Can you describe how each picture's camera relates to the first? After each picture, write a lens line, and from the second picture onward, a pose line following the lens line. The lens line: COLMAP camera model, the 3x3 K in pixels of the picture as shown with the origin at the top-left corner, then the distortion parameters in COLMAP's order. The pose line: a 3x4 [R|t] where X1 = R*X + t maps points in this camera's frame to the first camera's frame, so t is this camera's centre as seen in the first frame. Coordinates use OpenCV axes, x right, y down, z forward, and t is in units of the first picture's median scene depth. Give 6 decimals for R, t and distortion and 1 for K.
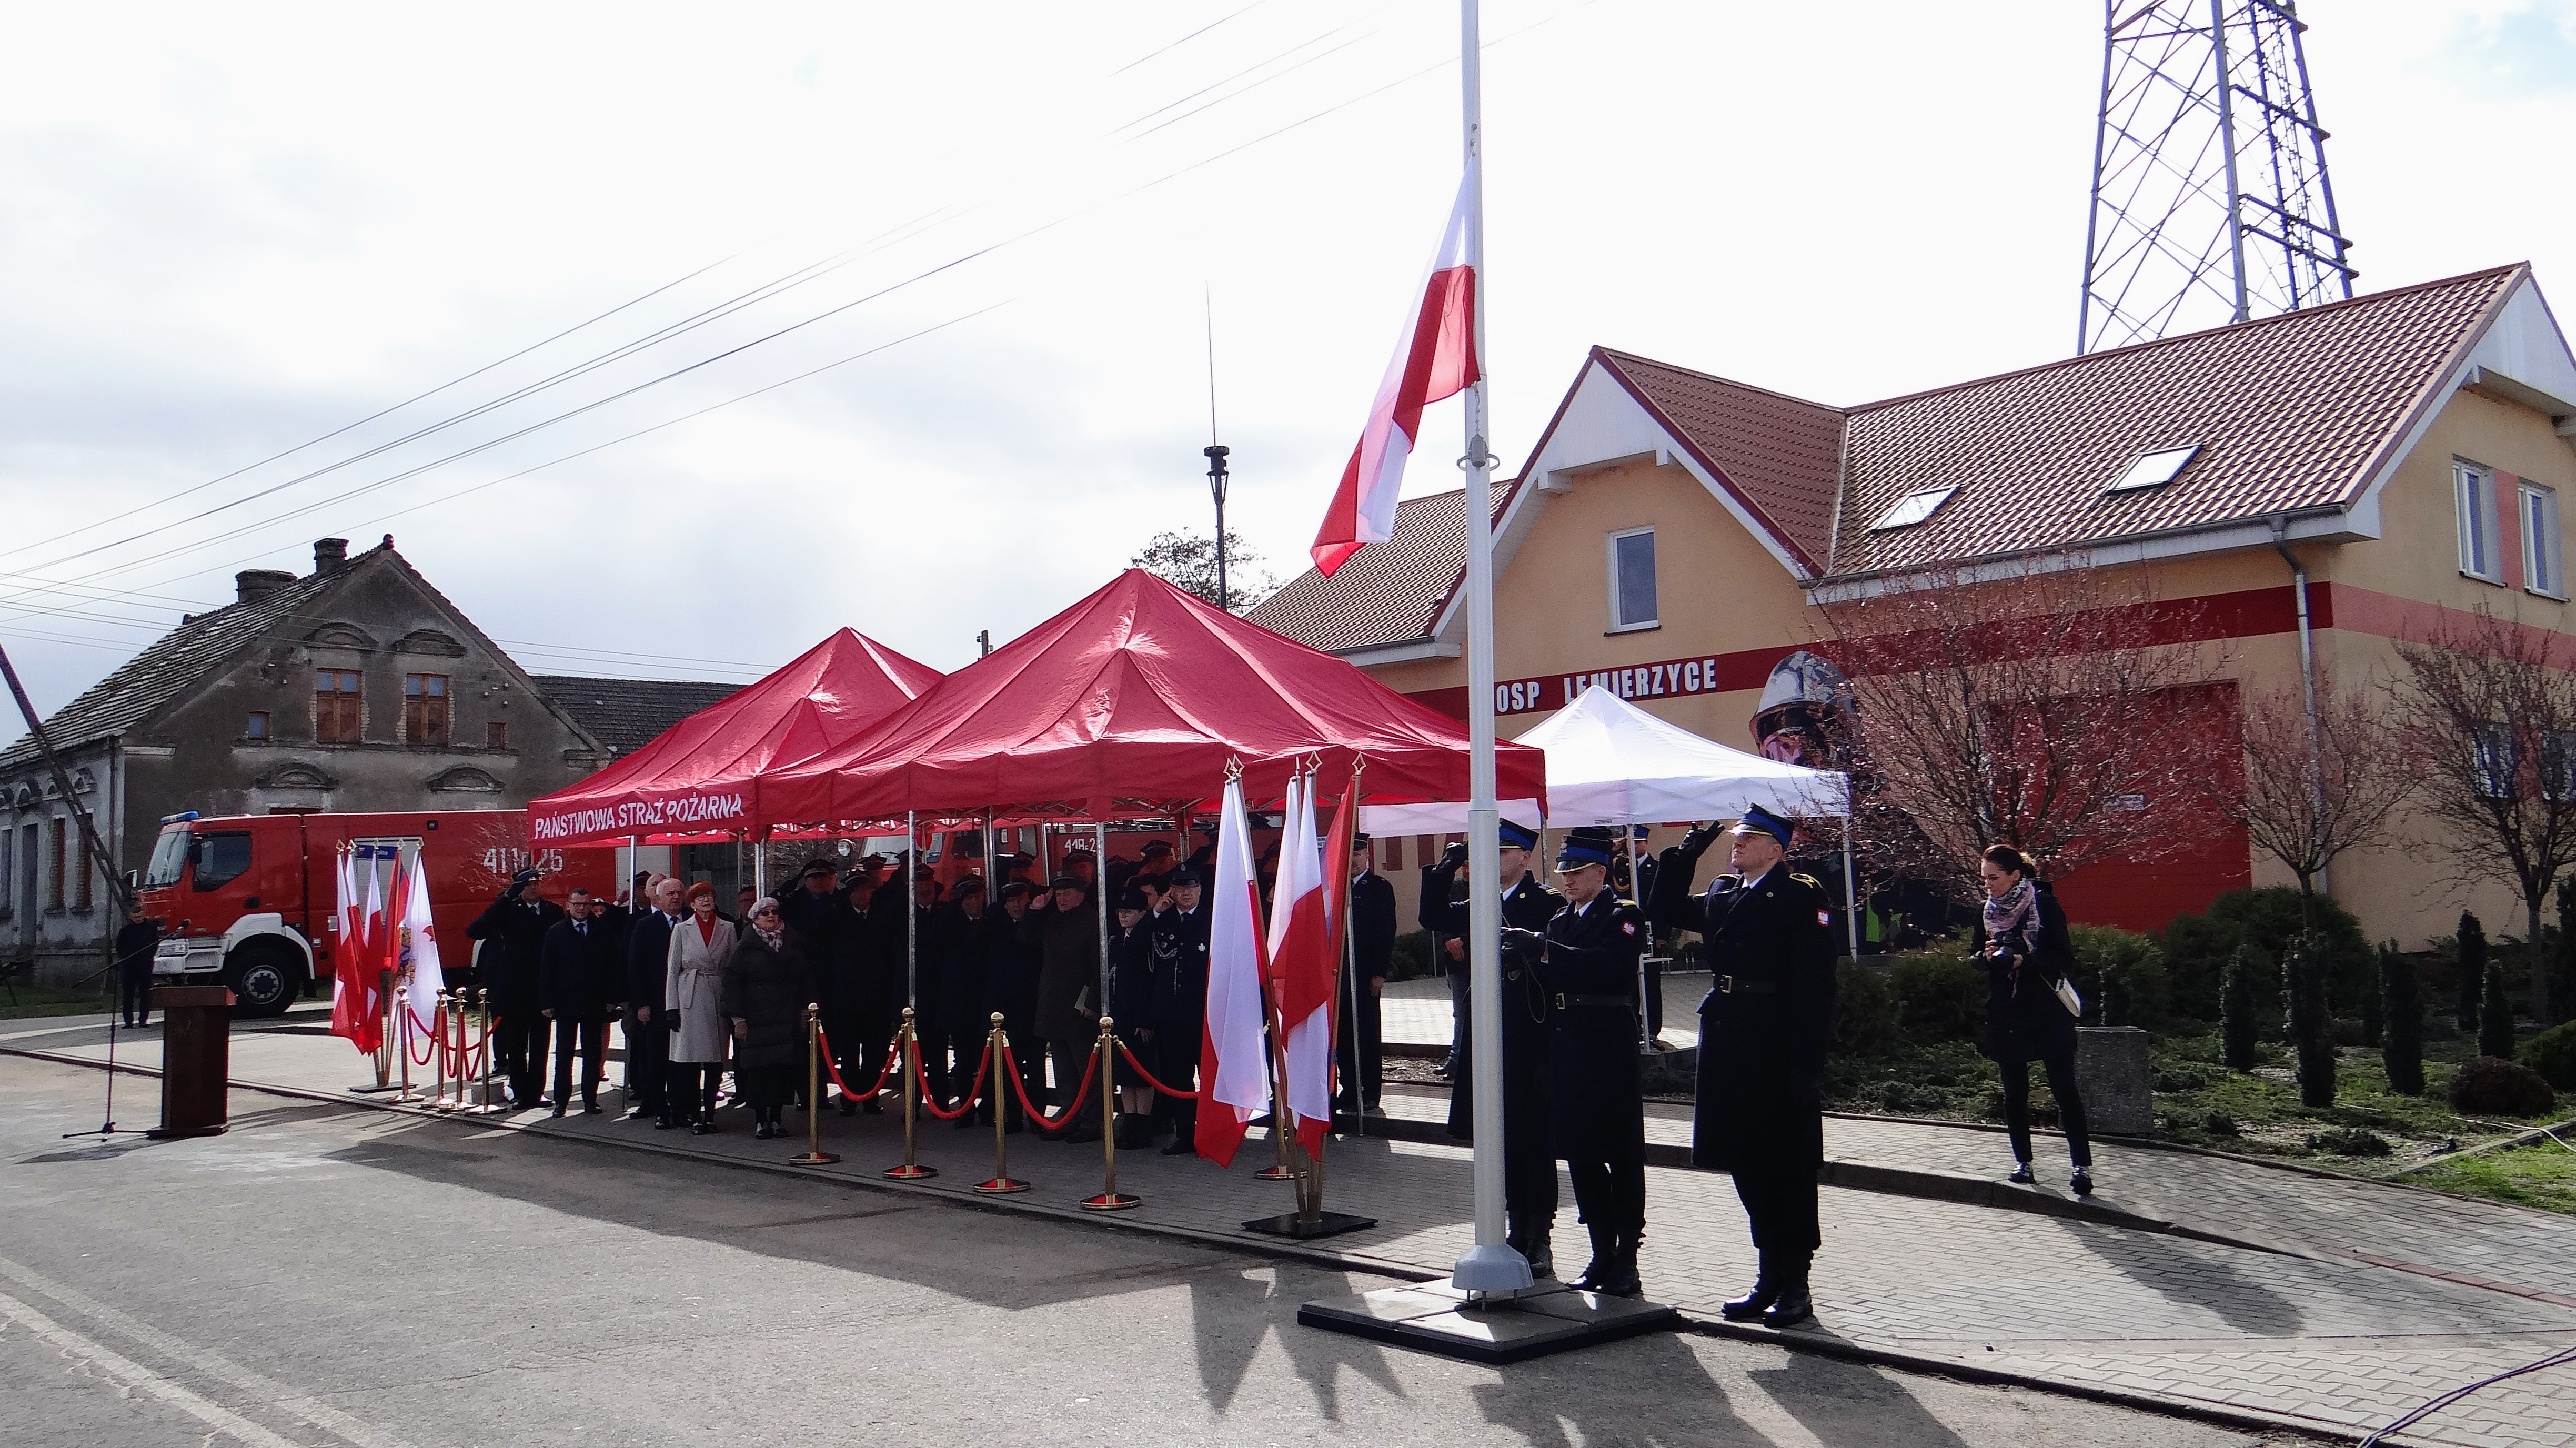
lens RADIAL K [[2093.0, 0, 1282.4], [0, 2093.0, 703.6], [0, 0, 1]] dist [0.011443, 0.000747]
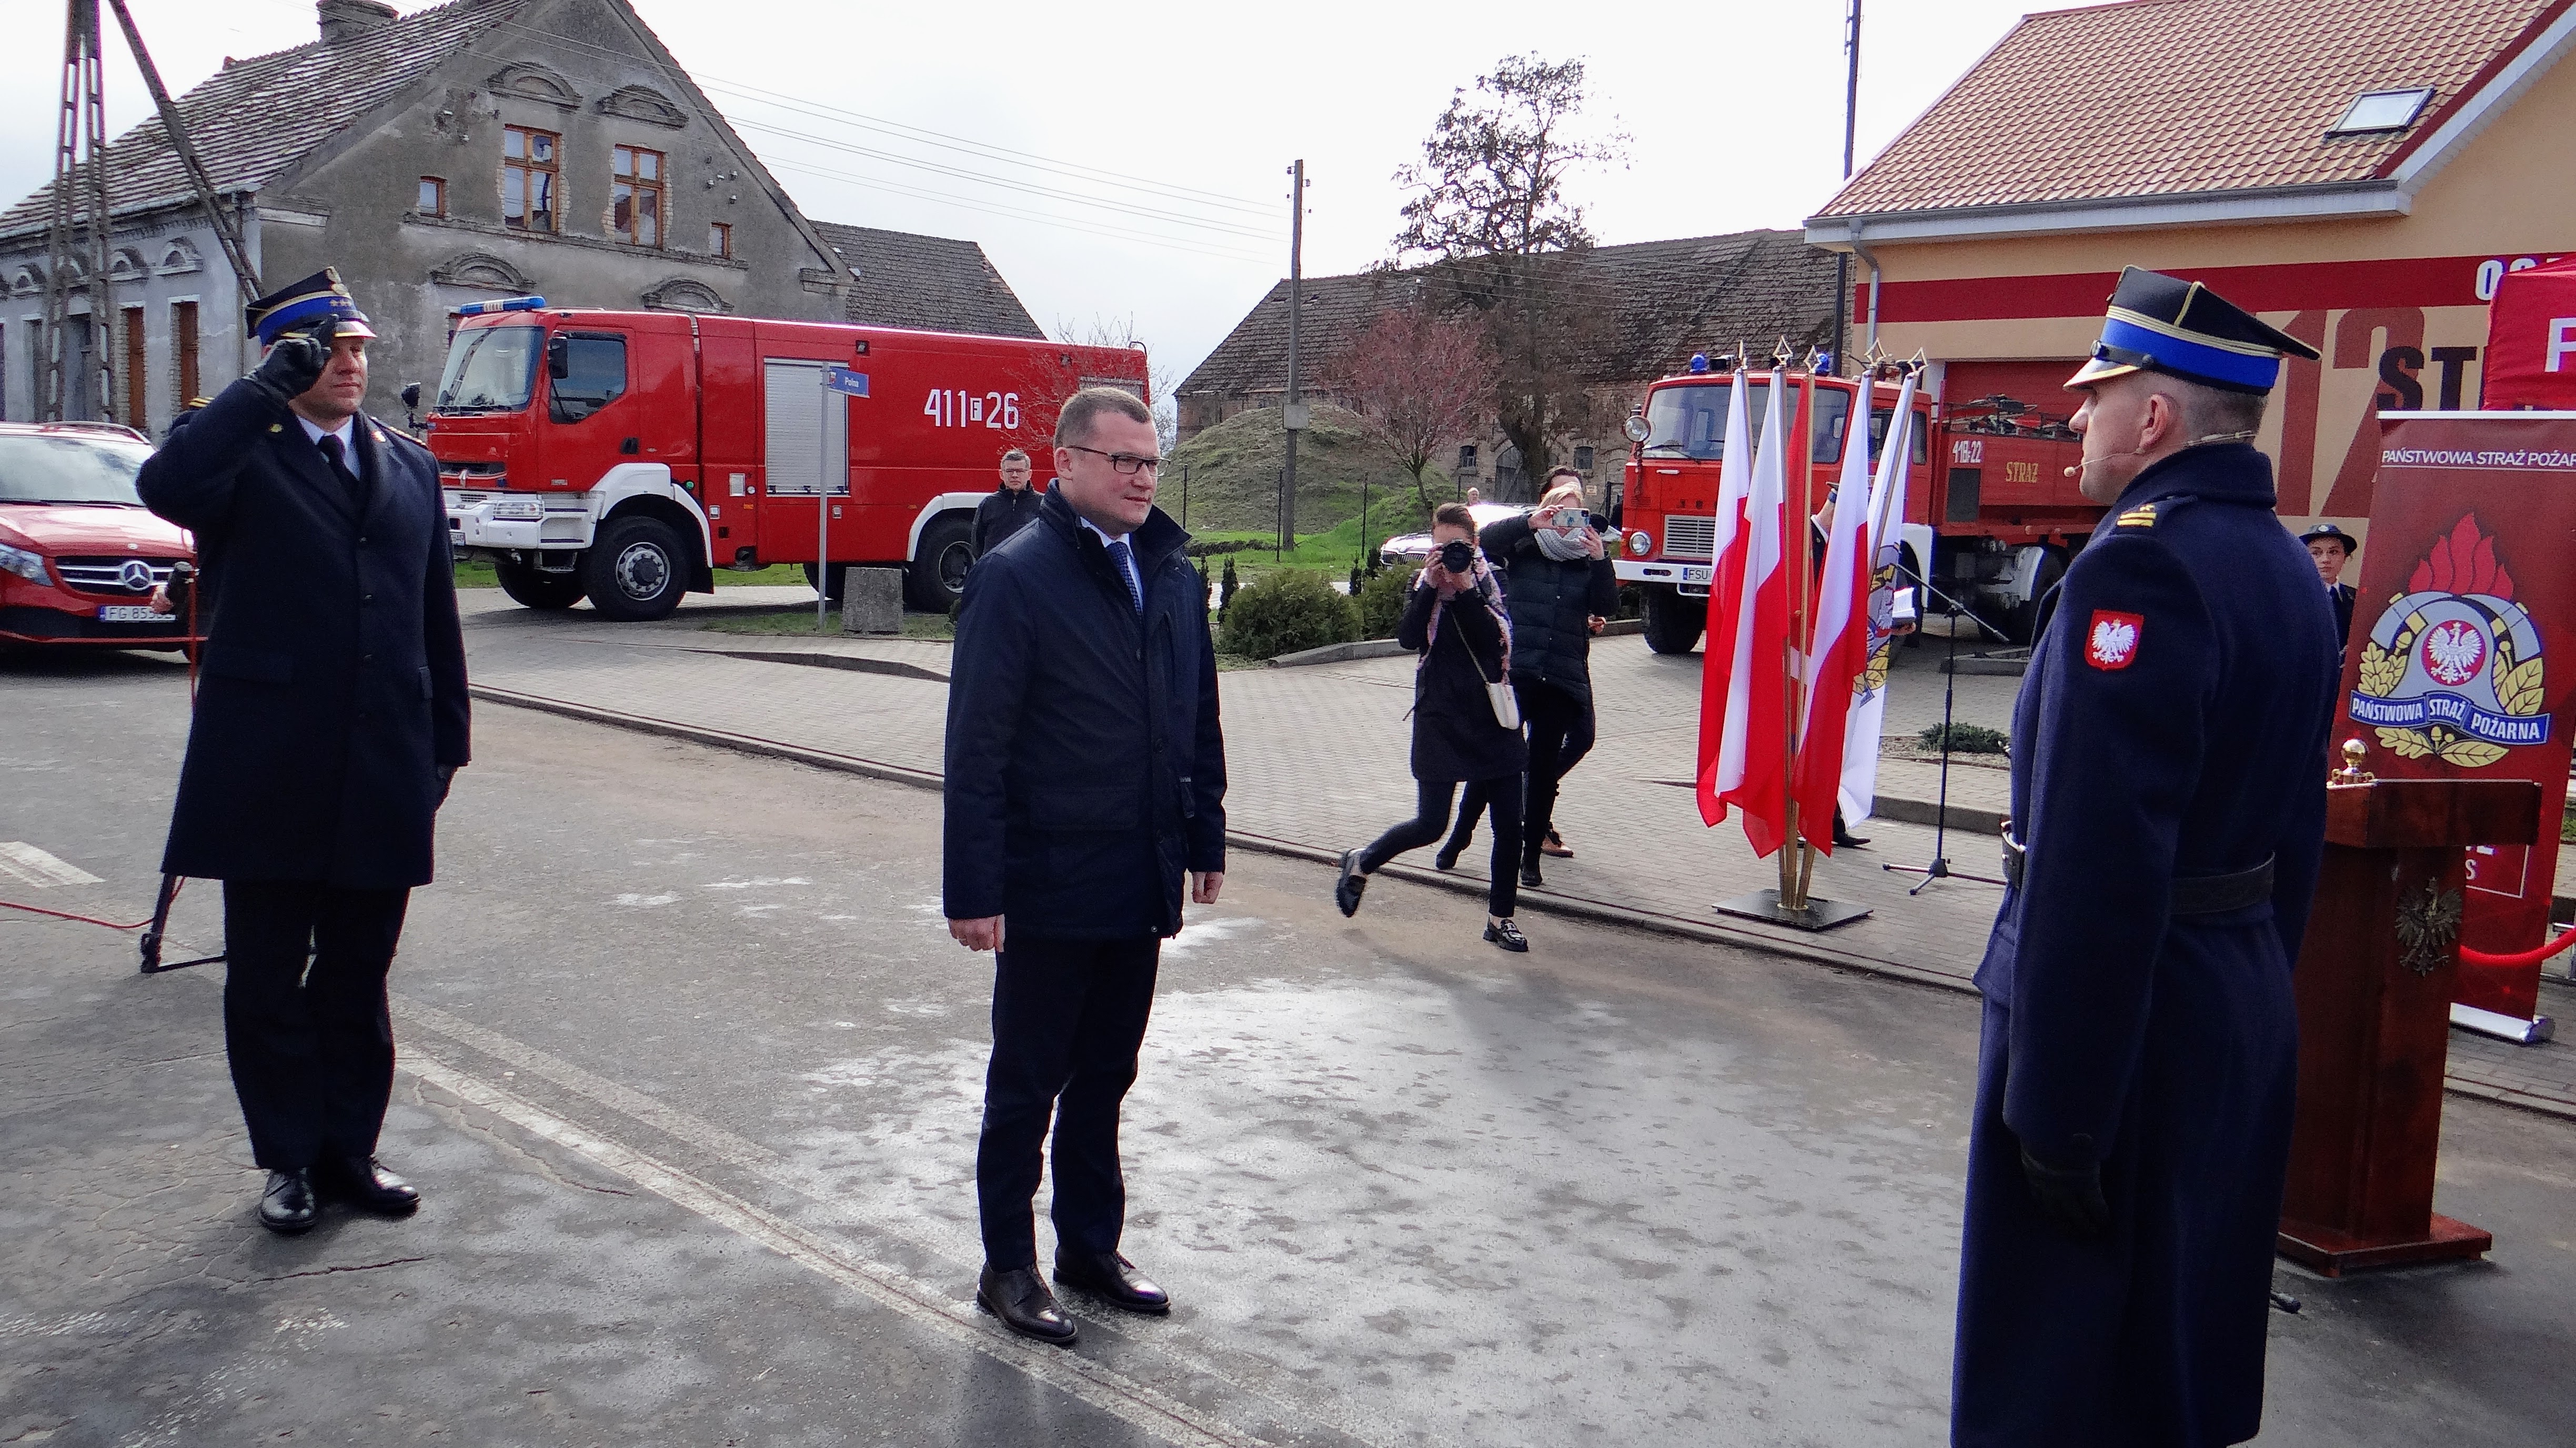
lens RADIAL K [[2081.3, 0, 1303.6], [0, 2081.3, 711.3], [0, 0, 1]] dist [0.007998, -0.007775]
pose [[0.995145, 0.065687, 0.073291, -0.224885], [-0.078365, 0.979365, 0.186288, 0.026801], [-0.059542, -0.191127, 0.979758, 0.233094]]
